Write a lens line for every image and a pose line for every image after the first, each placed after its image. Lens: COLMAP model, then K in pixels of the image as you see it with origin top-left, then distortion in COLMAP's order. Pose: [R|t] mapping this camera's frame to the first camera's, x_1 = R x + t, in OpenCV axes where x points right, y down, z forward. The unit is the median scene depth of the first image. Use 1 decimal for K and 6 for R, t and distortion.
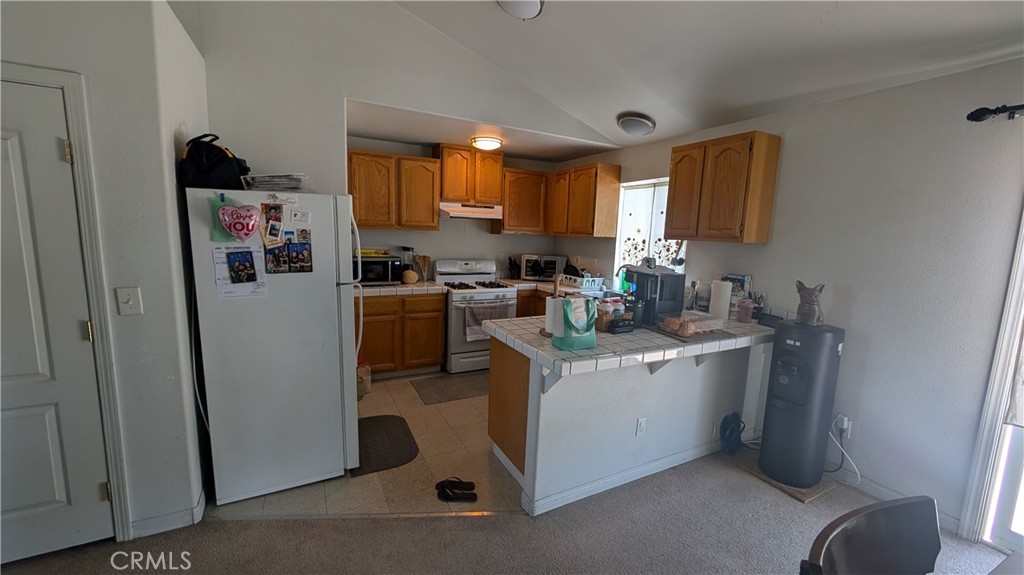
lens RADIAL K [[390.6, 0, 507.0], [0, 390.6, 285.0], [0, 0, 1]] dist [0.002339, 0.000304]
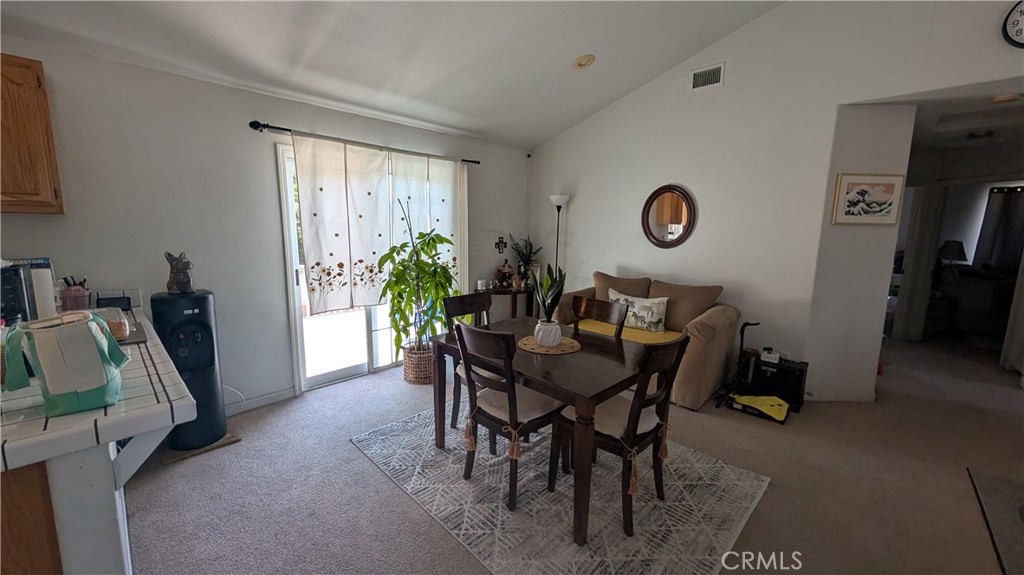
lens RADIAL K [[390.6, 0, 508.8], [0, 390.6, 285.1], [0, 0, 1]] dist [0.002339, 0.000304]
pose [[-0.322211, -0.179642, 0.929467, -0.454496], [0.105597, 0.968882, 0.223866, -0.058029], [-0.940760, 0.170282, -0.293215, 0.482829]]
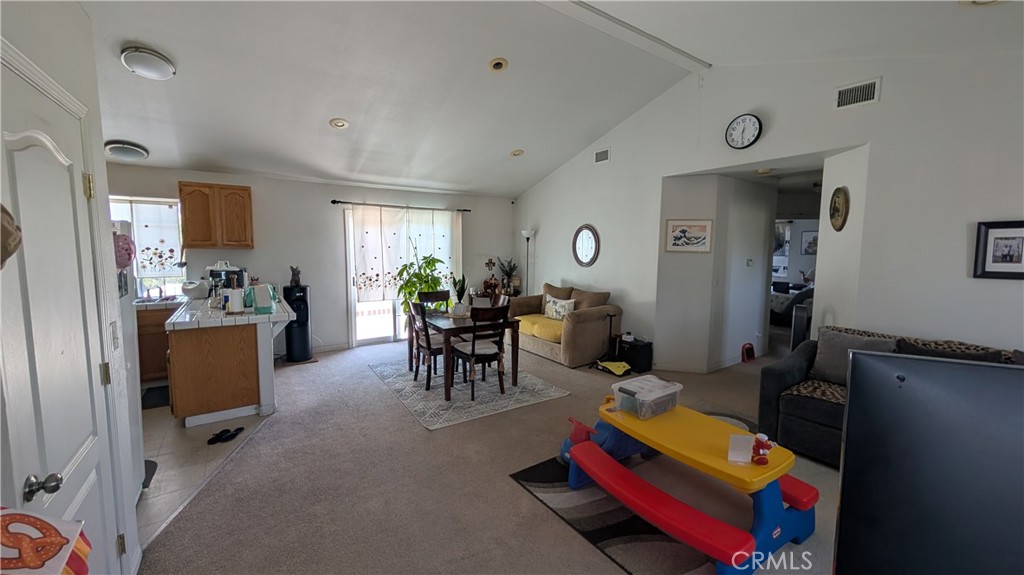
lens RADIAL K [[390.6, 0, 509.7], [0, 390.6, 284.3], [0, 0, 1]] dist [0.002339, 0.000304]
pose [[-0.118451, -0.130961, 0.984286, -1.432191], [0.122362, 0.981784, 0.145353, -0.072995], [-0.985392, 0.137657, -0.100268, 0.069773]]
